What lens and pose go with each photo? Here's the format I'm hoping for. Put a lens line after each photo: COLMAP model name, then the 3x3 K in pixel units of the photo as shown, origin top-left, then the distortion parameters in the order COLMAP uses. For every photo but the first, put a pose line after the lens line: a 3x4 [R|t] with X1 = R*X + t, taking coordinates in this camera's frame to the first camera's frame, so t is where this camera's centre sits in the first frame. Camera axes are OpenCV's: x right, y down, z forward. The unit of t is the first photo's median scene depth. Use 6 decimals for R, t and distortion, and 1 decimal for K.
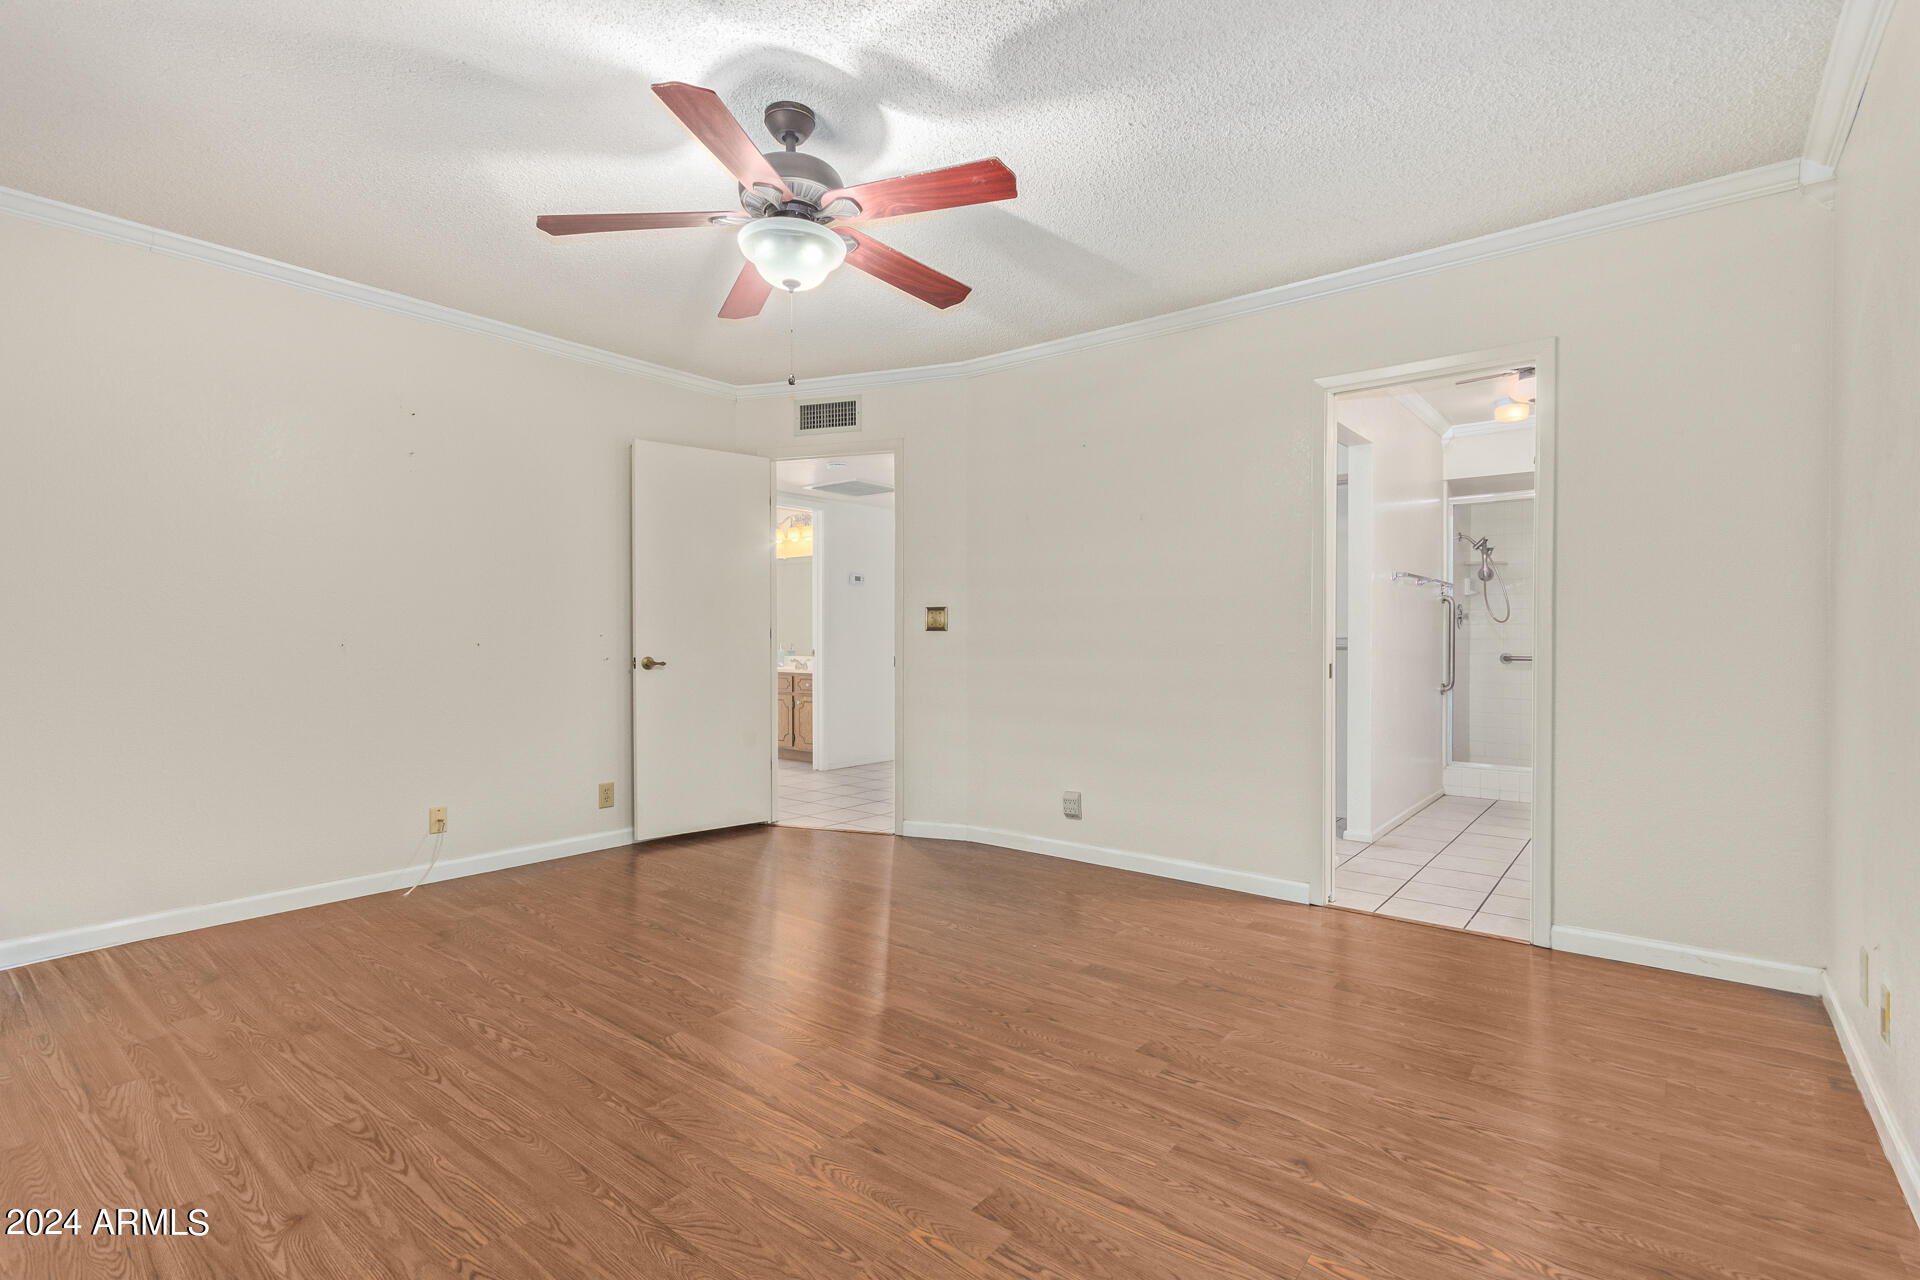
lens RADIAL K [[898.3, 0, 956.6], [0, 898.3, 637.7], [0, 0, 1]] dist [0.015904, -0.000300]
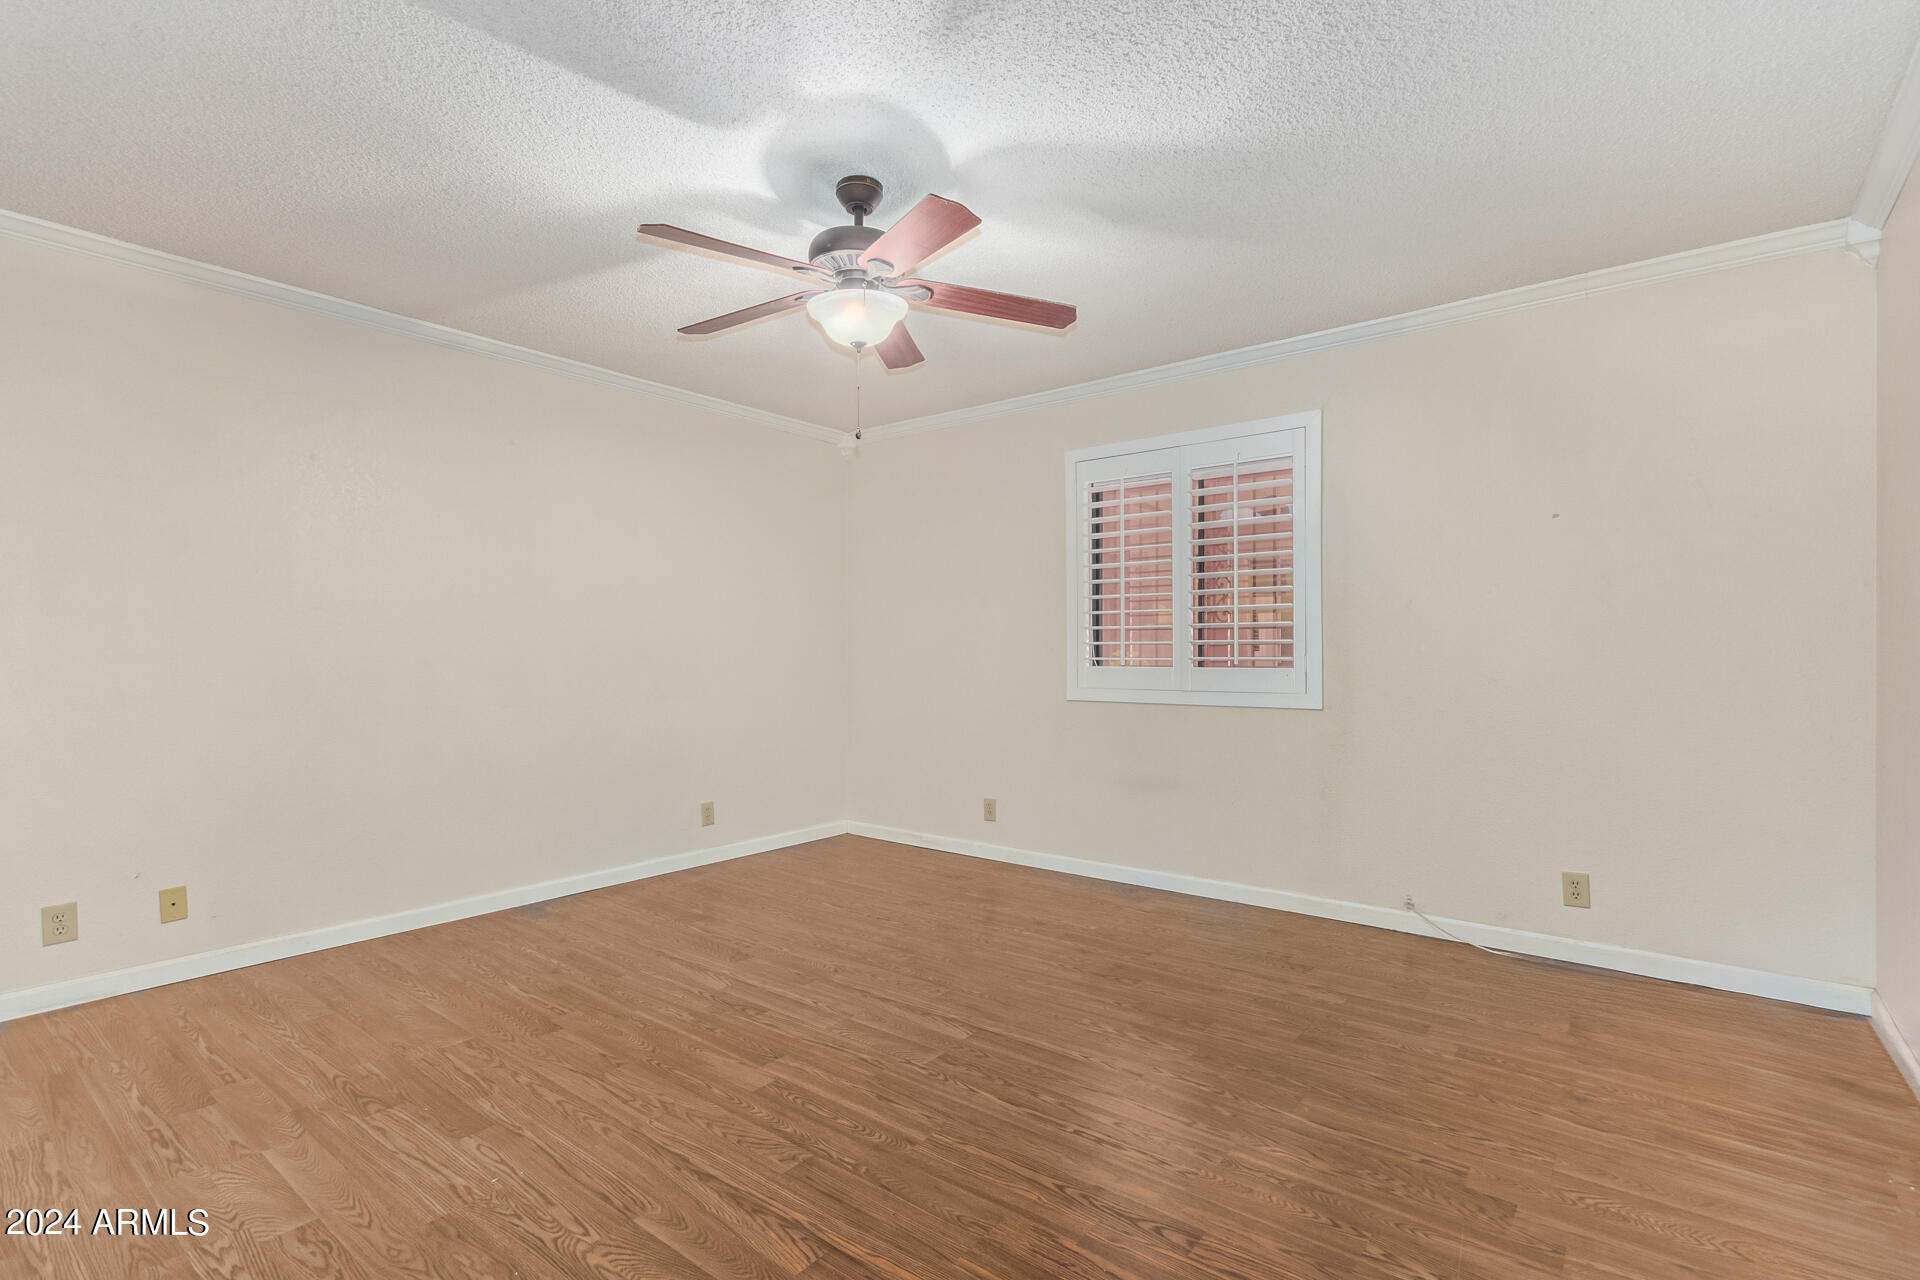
lens RADIAL K [[898.3, 0, 961.6], [0, 898.3, 649.2], [0, 0, 1]] dist [0.015904, -0.000300]
pose [[-0.999987, 0.002423, -0.004503, -0.338863], [0.002413, 0.999995, 0.002210, -0.037975], [0.004509, 0.002200, -0.999987, 2.346434]]
